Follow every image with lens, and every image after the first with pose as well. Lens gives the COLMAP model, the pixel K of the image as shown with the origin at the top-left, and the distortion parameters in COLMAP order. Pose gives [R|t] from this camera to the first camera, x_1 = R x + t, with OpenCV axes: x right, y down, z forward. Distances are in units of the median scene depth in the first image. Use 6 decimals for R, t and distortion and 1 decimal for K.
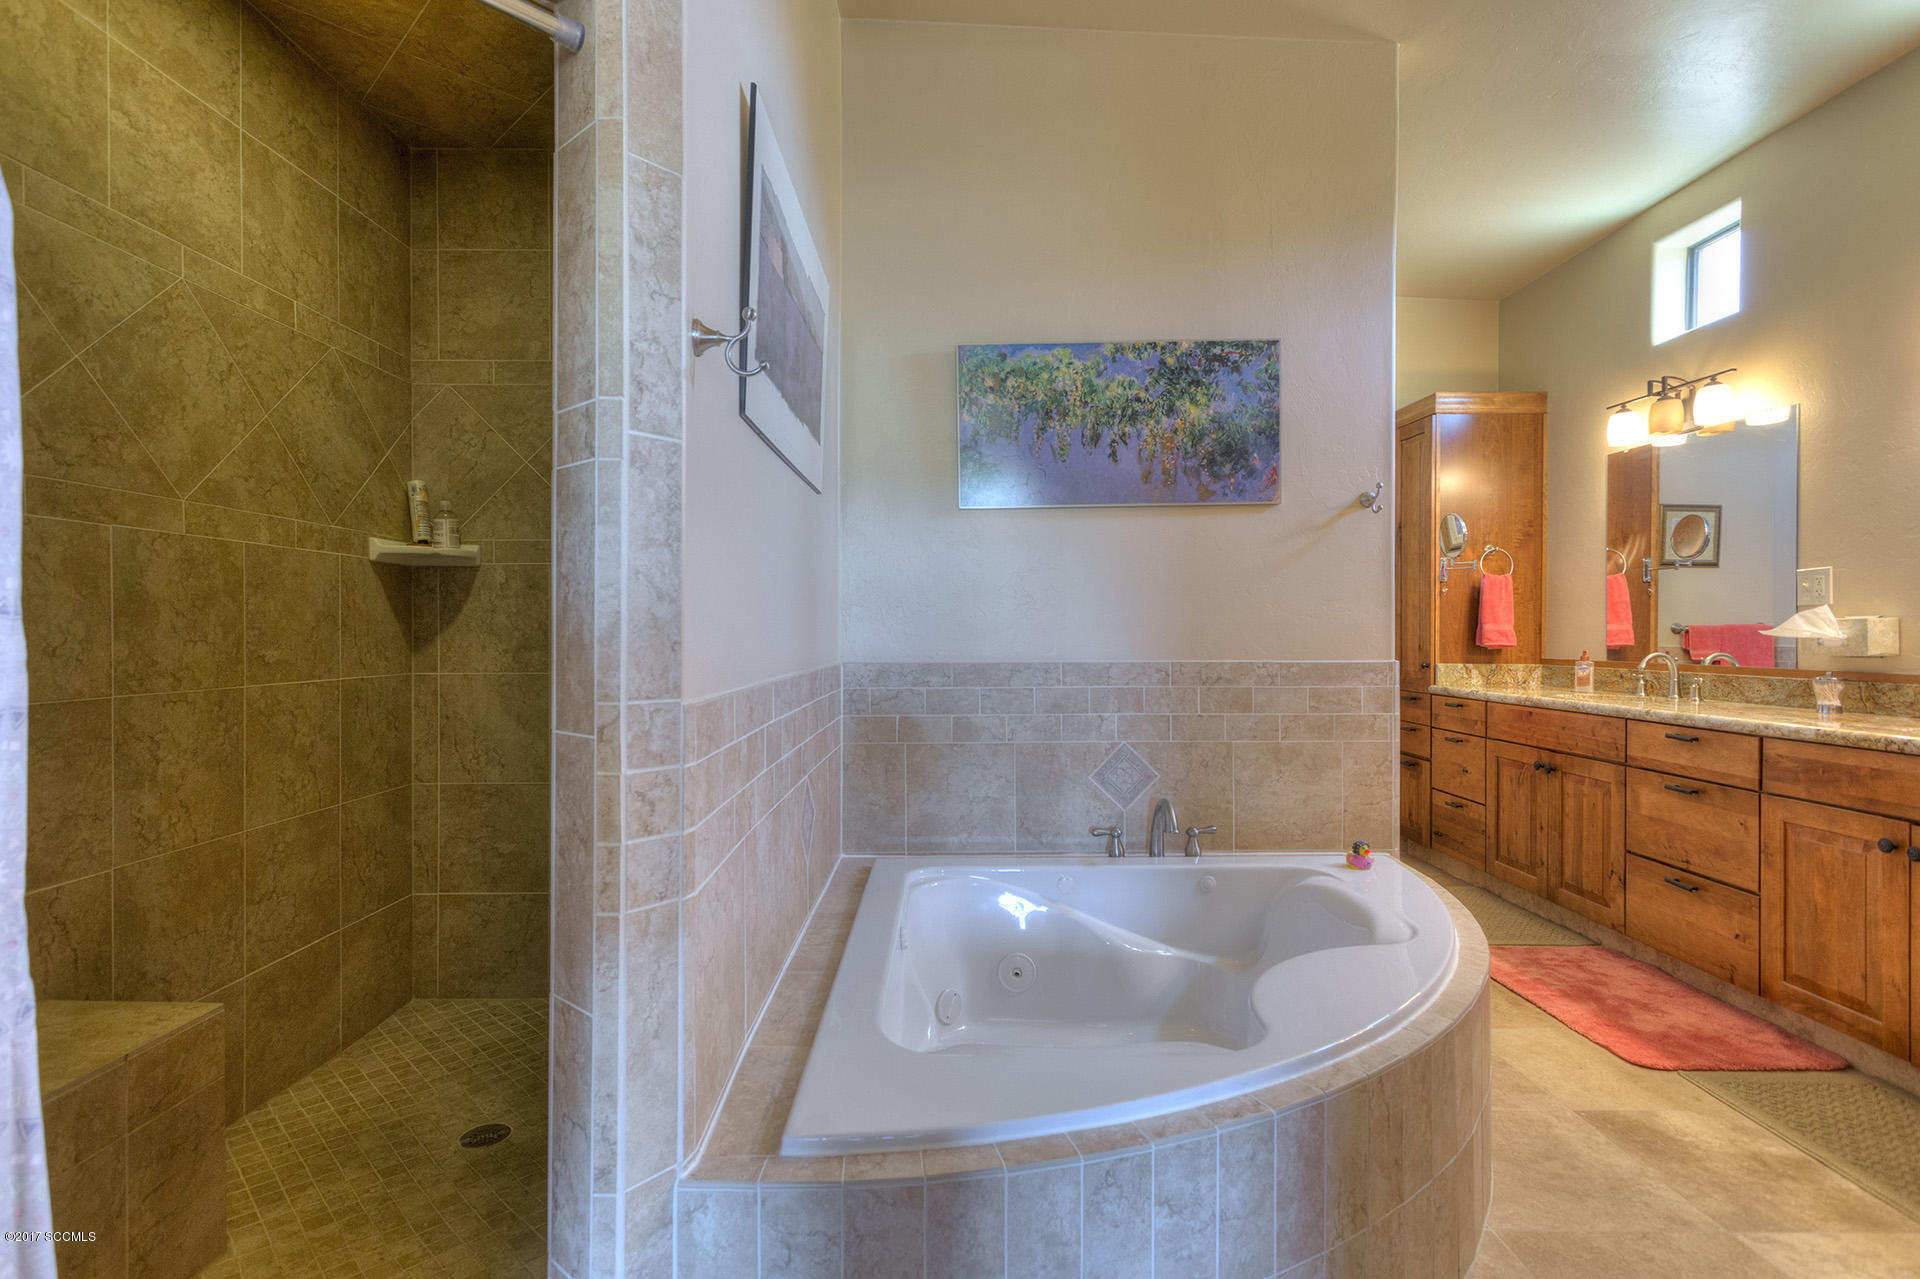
lens RADIAL K [[889.5, 0, 962.1], [0, 889.5, 629.6], [0, 0, 1]] dist [-0.001334, 0.000583]
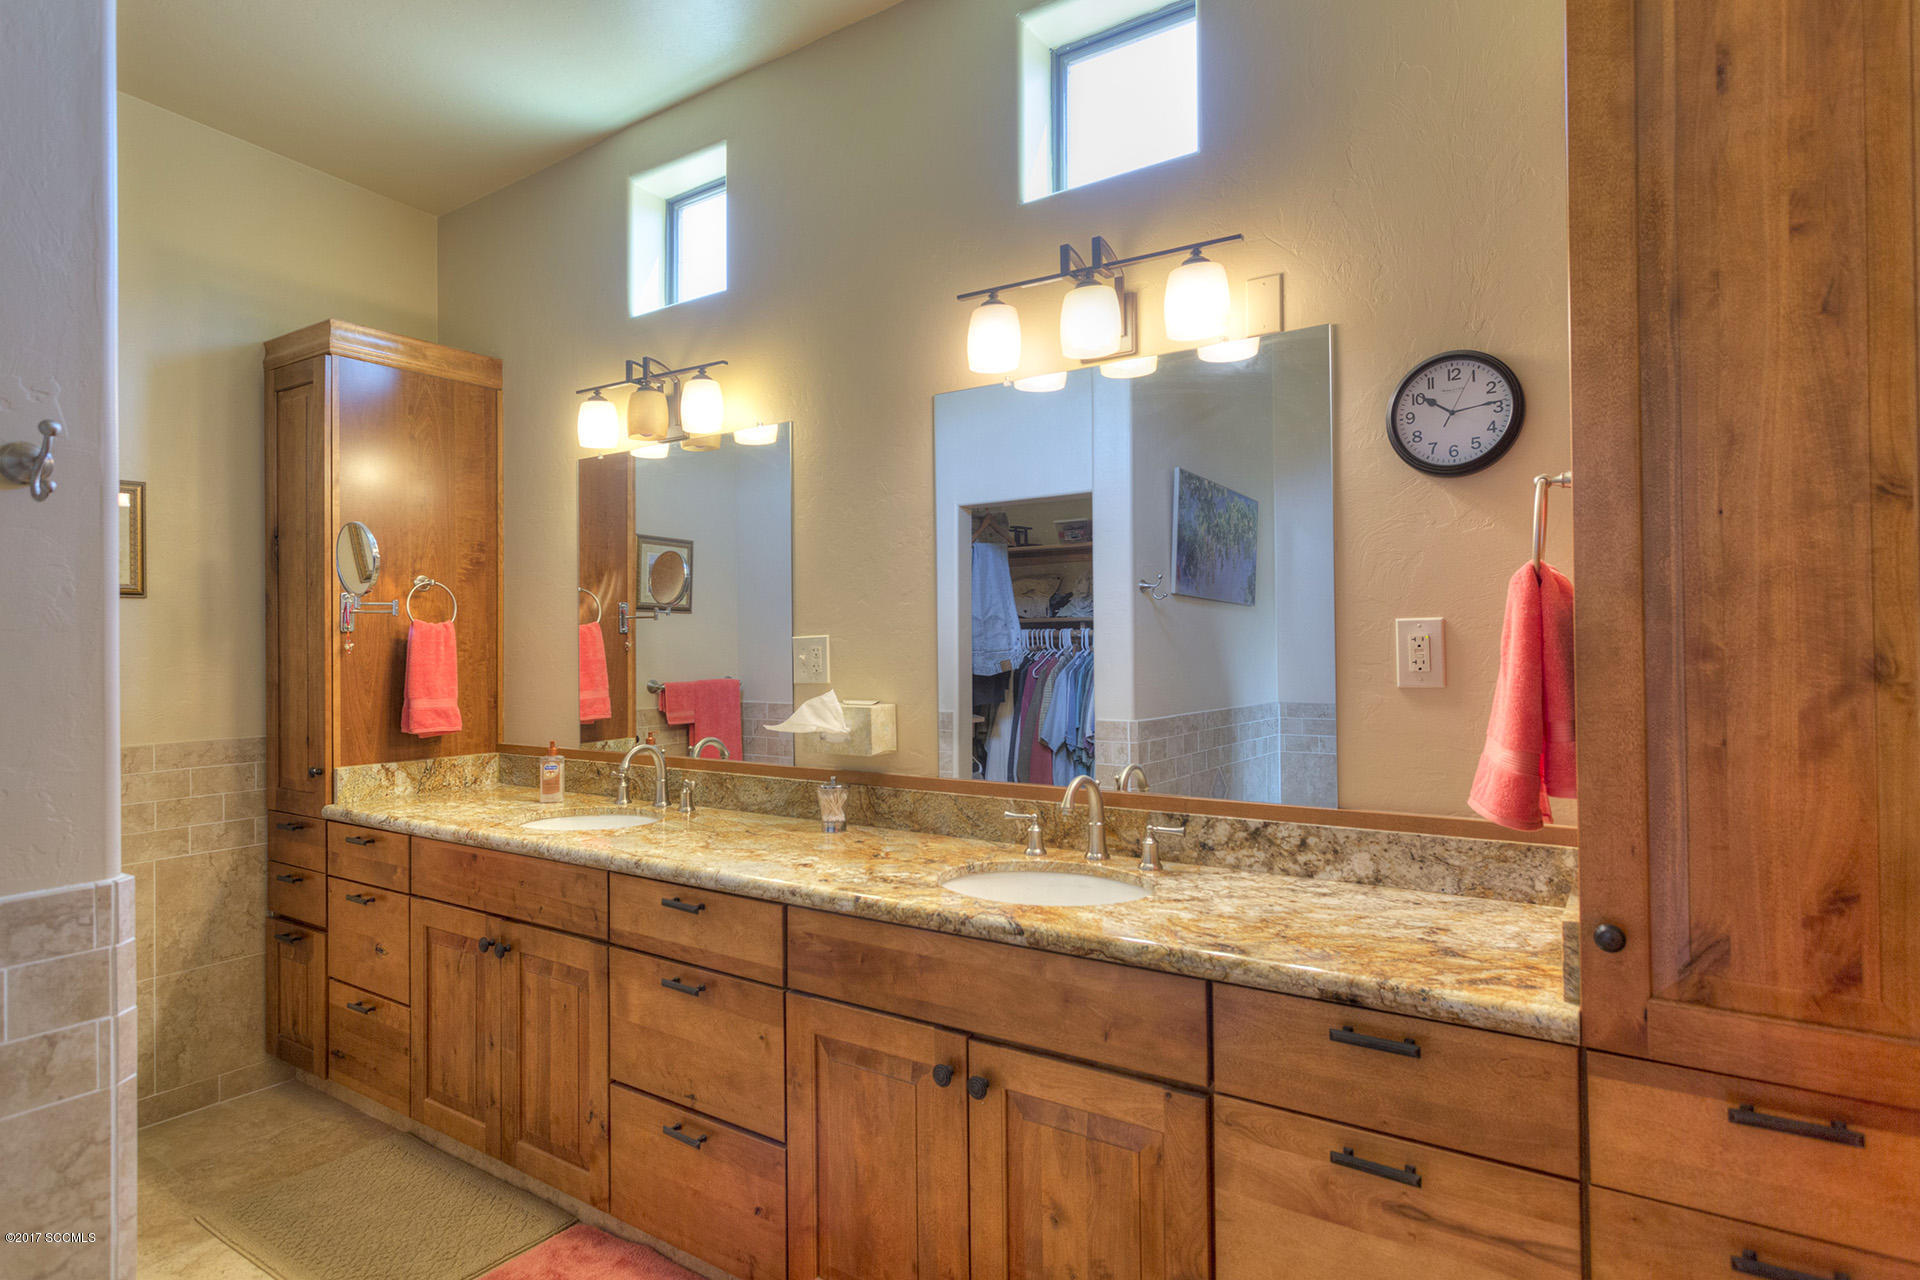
lens RADIAL K [[1032.9, 0, 958.8], [0, 1032.9, 638.7], [0, 0, 1]] dist [0.002818, 0.004188]
pose [[0.556846, -0.000669, 0.830616, 0.229603], [0.013128, 0.999882, -0.007996, -0.046764], [-0.830512, 0.015357, 0.556789, 0.317675]]
